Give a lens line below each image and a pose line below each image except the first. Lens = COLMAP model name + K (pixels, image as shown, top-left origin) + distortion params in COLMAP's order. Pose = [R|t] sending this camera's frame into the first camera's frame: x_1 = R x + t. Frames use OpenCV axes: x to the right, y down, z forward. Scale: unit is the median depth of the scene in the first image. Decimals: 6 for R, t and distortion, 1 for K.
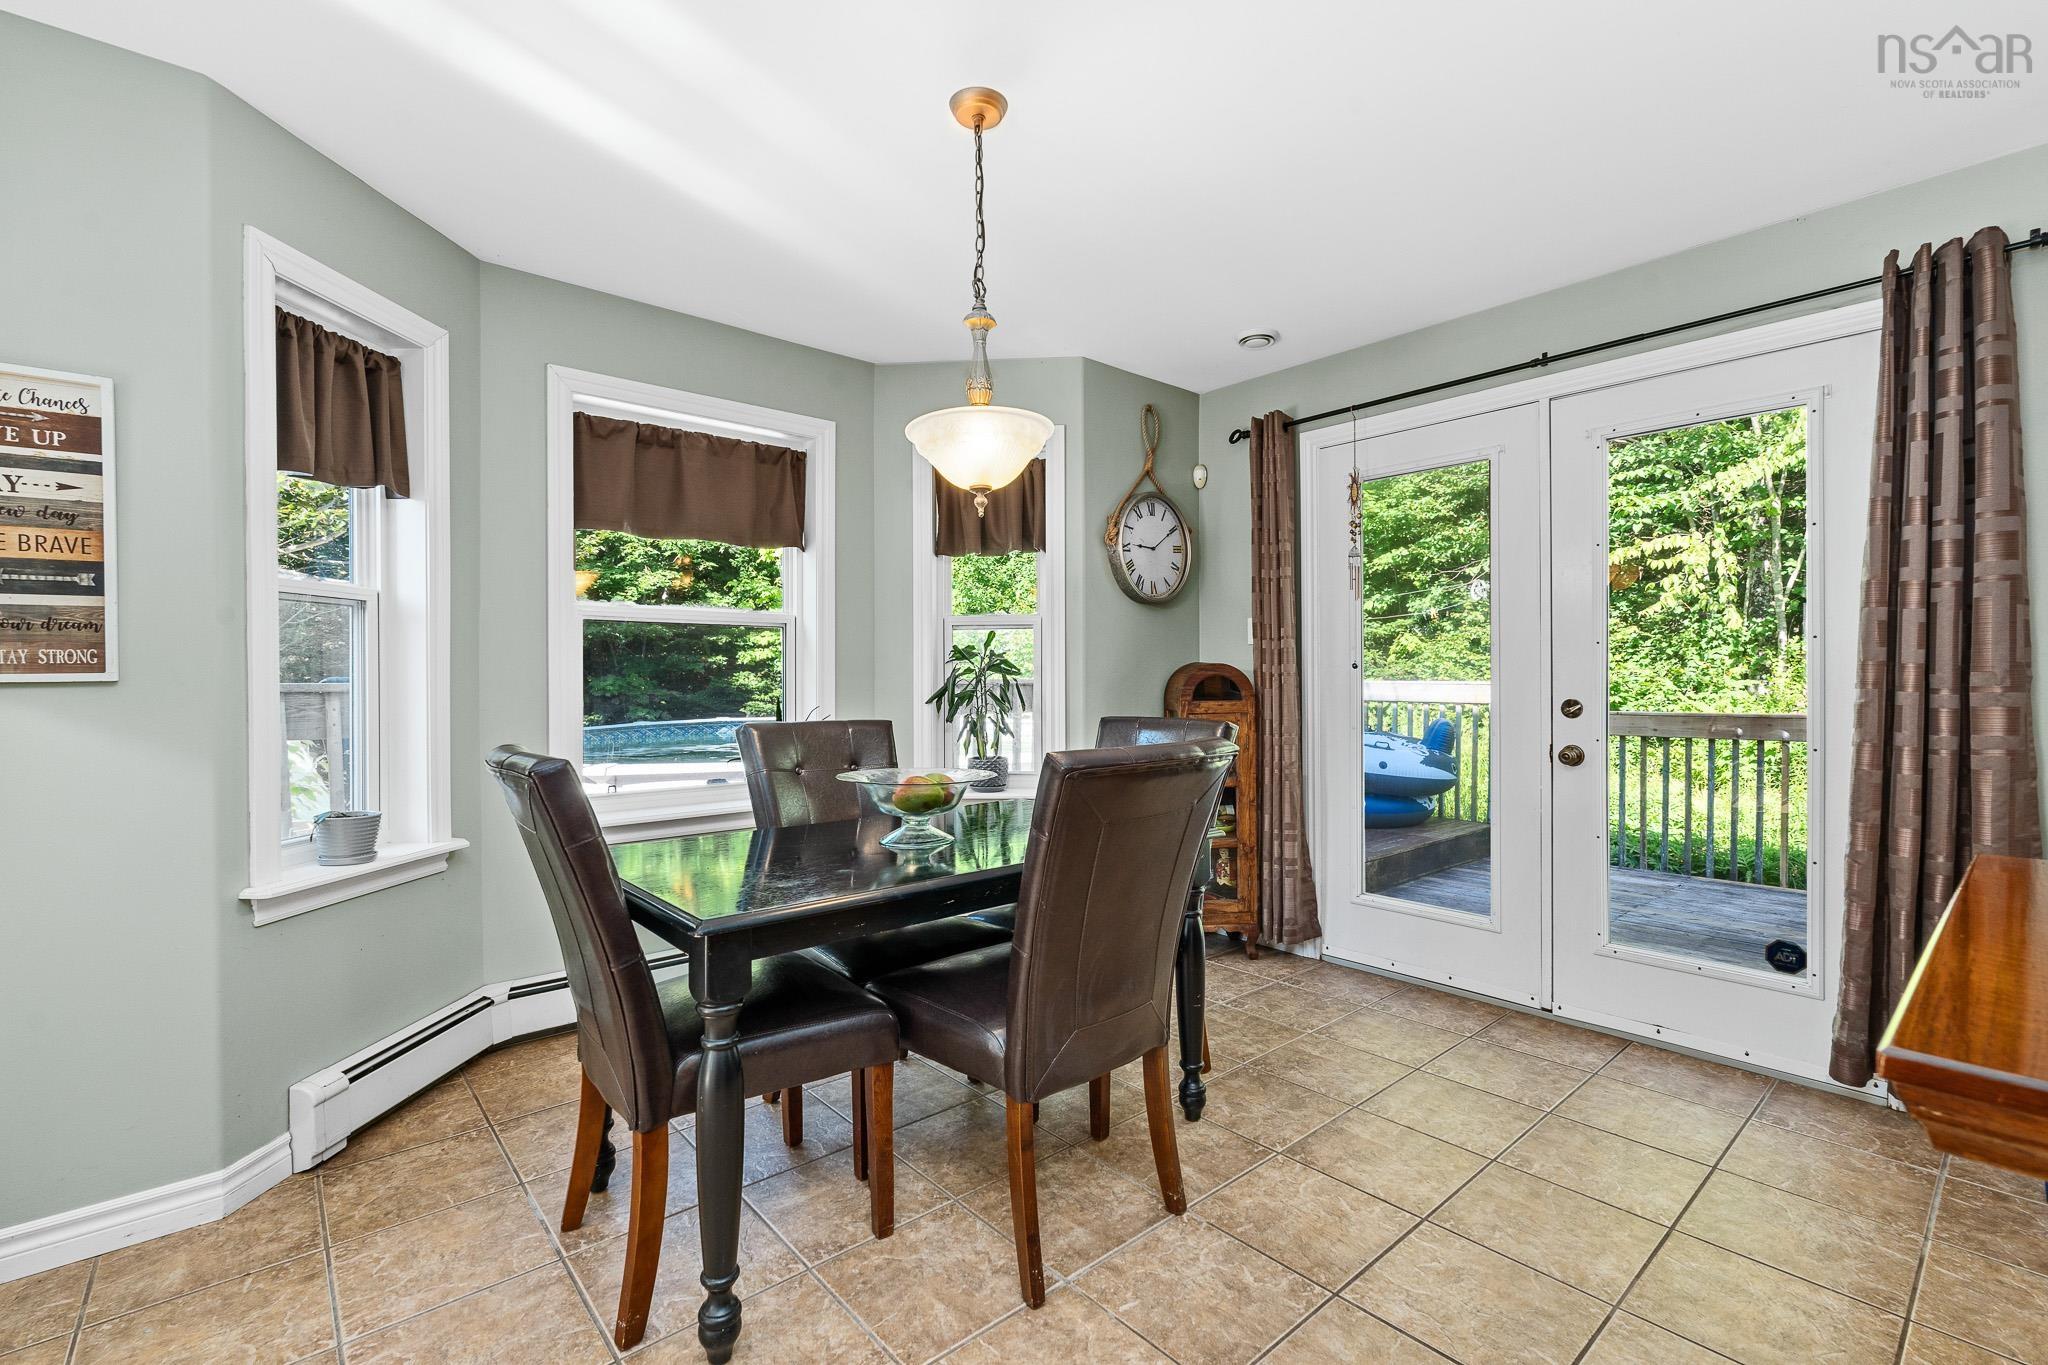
lens RADIAL K [[899.5, 0, 1026.1], [0, 899.5, 682.5], [0, 0, 1]] dist [-0.002066, 0.000122]
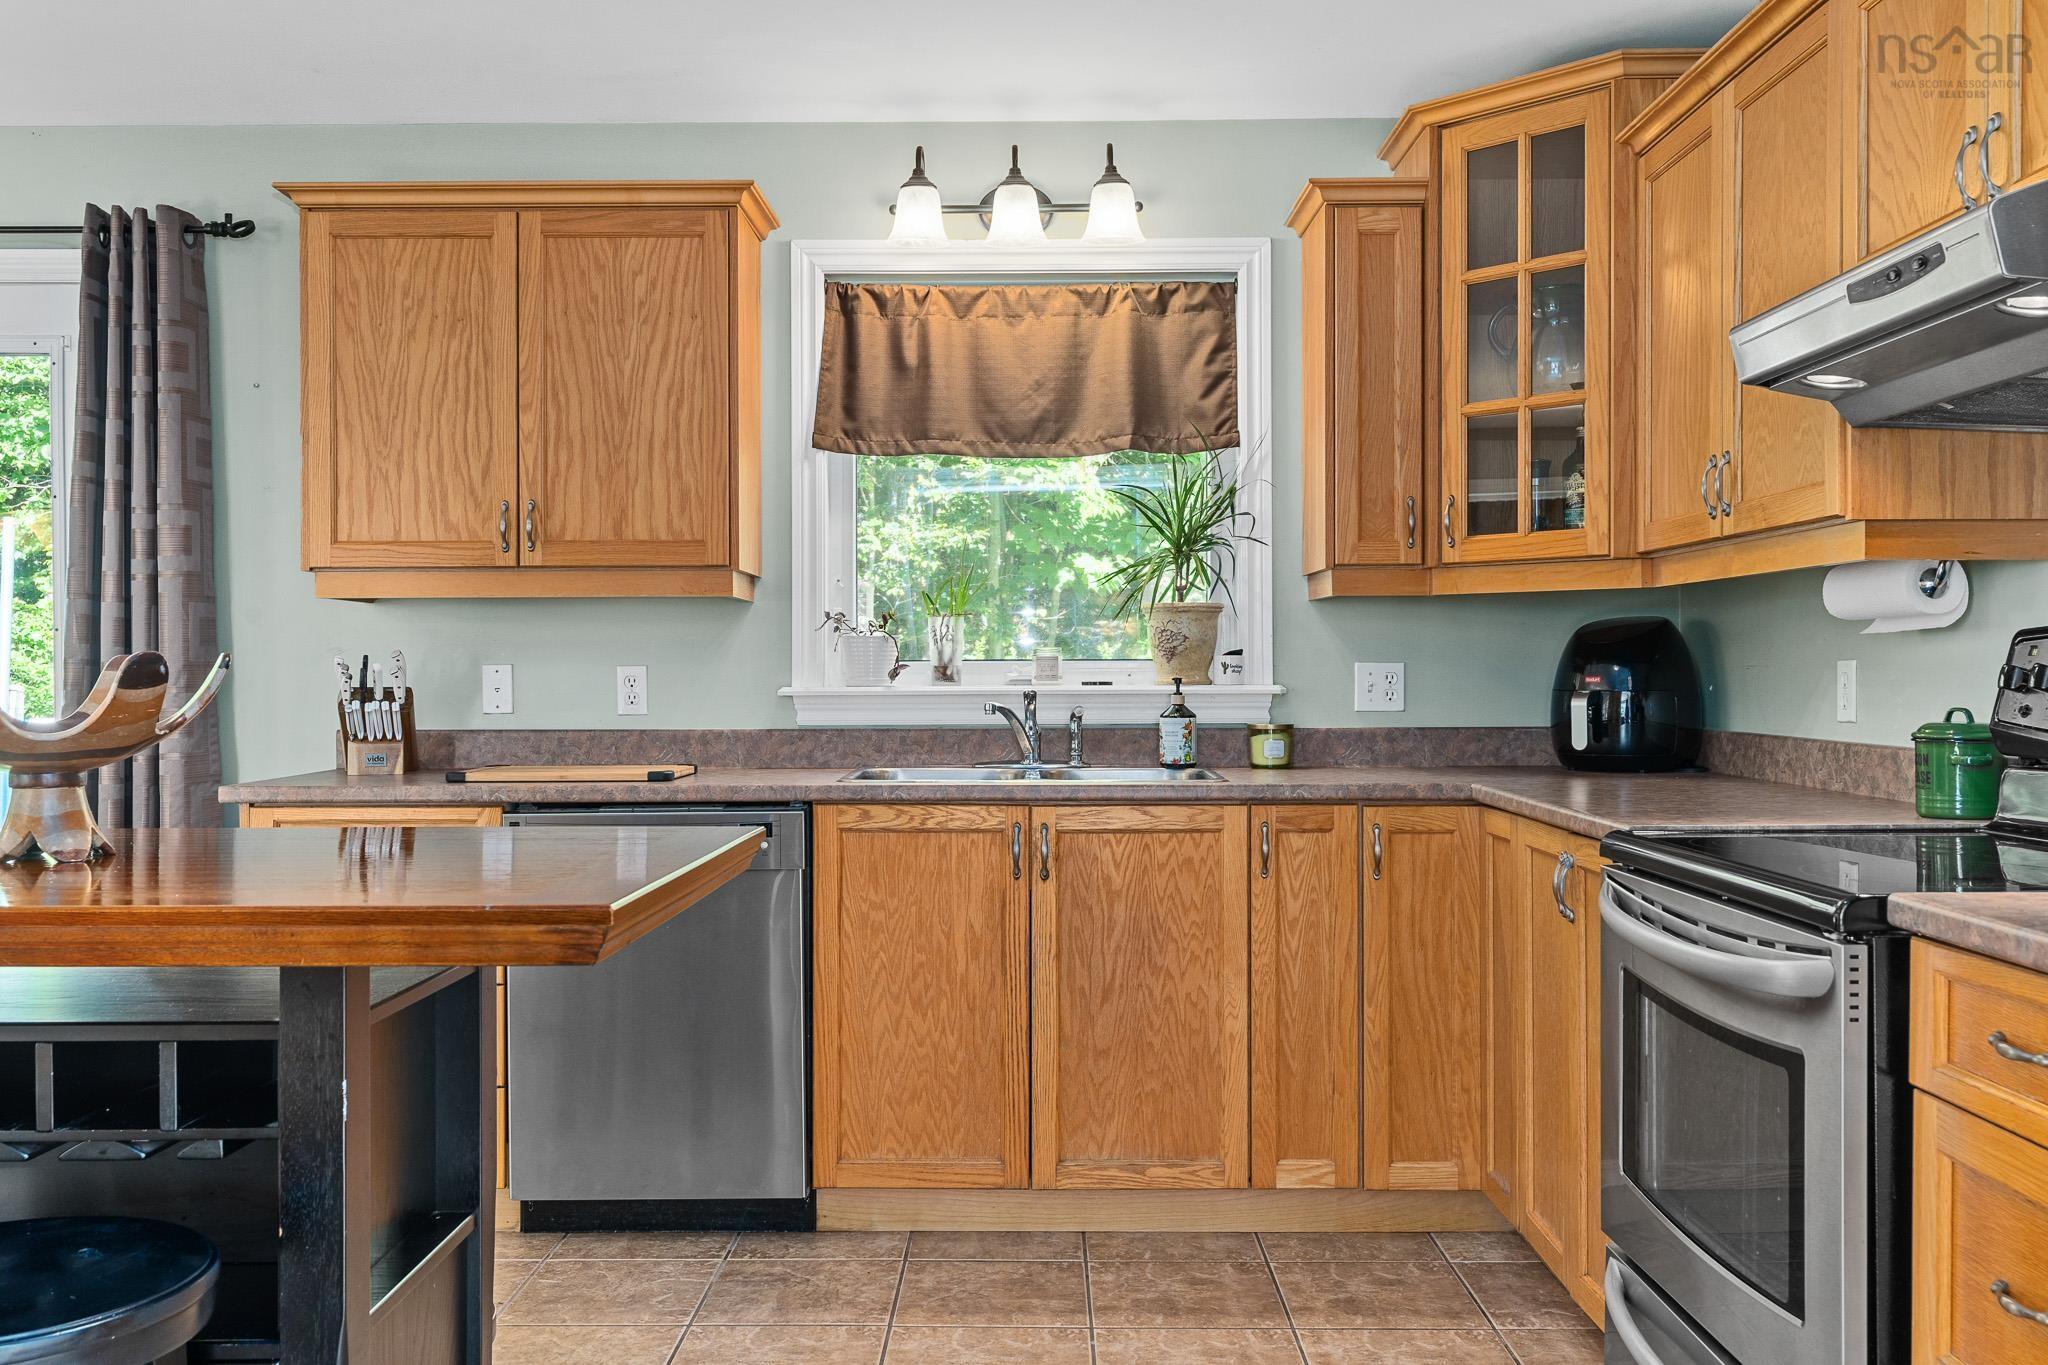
lens RADIAL K [[1800.9, 0, 1021.5], [0, 1800.9, 677.3], [0, 0, 1]] dist [0.007262, -0.005507]
pose [[0.662464, -0.000613, 0.749094, 0.184368], [0.005779, 0.999974, -0.004293, 0.005508], [-0.749072, 0.007173, 0.662450, -0.726725]]
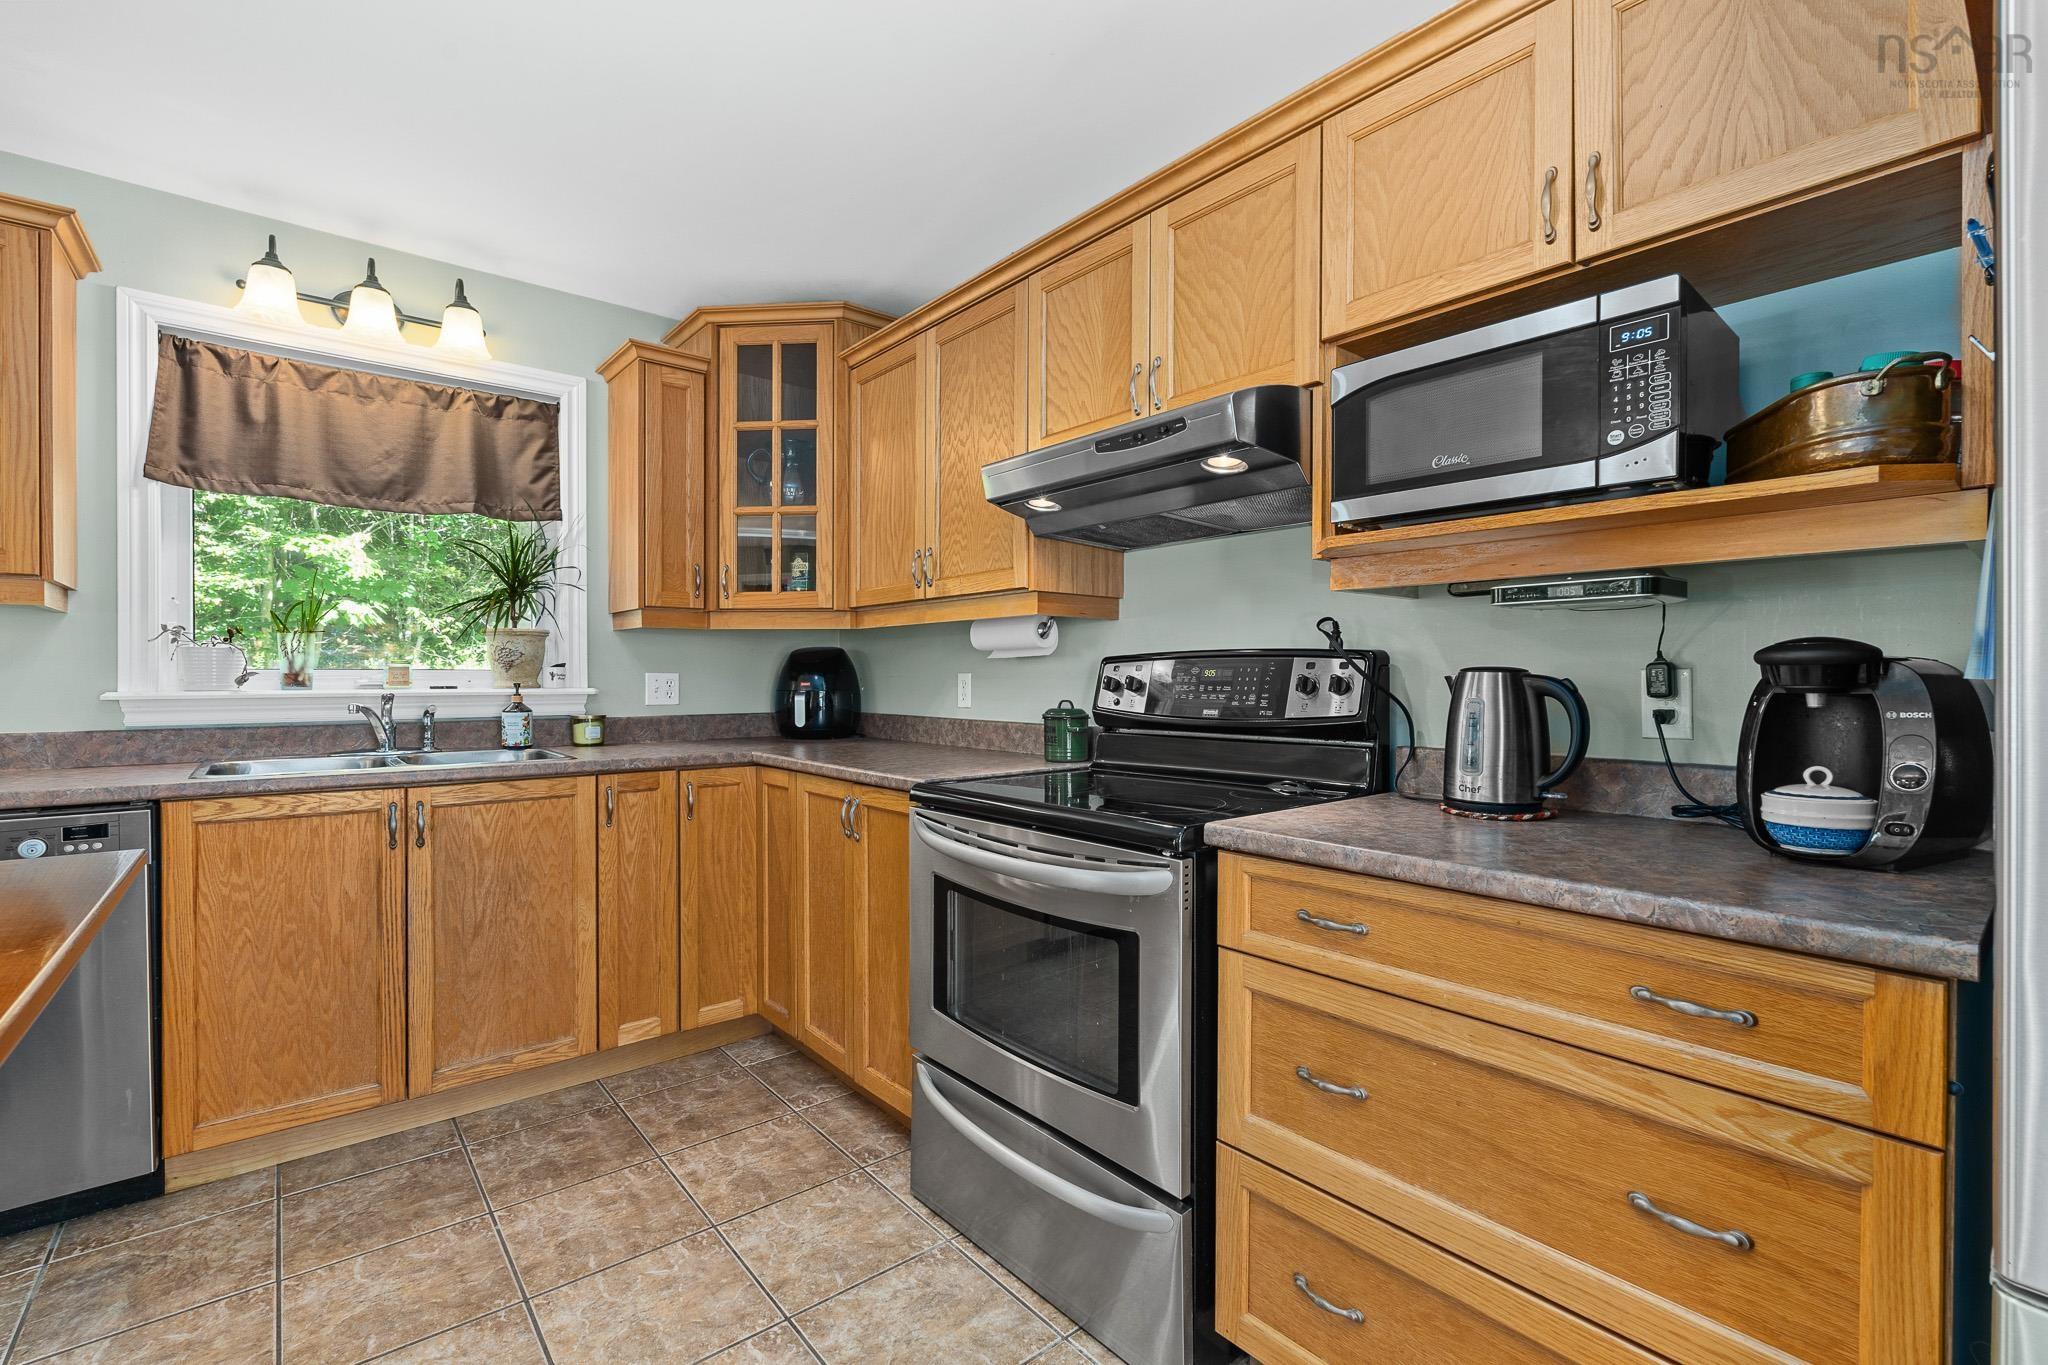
lens RADIAL K [[895.7, 0, 1024.0], [0, 895.7, 682.5], [0, 0, 1]] dist [-0.003290, 0.000004]
pose [[0.018977, -0.001937, 0.999818, 0.381001], [0.007296, 0.999972, 0.001799, 0.001930], [-0.999793, 0.007260, 0.018991, -0.432669]]
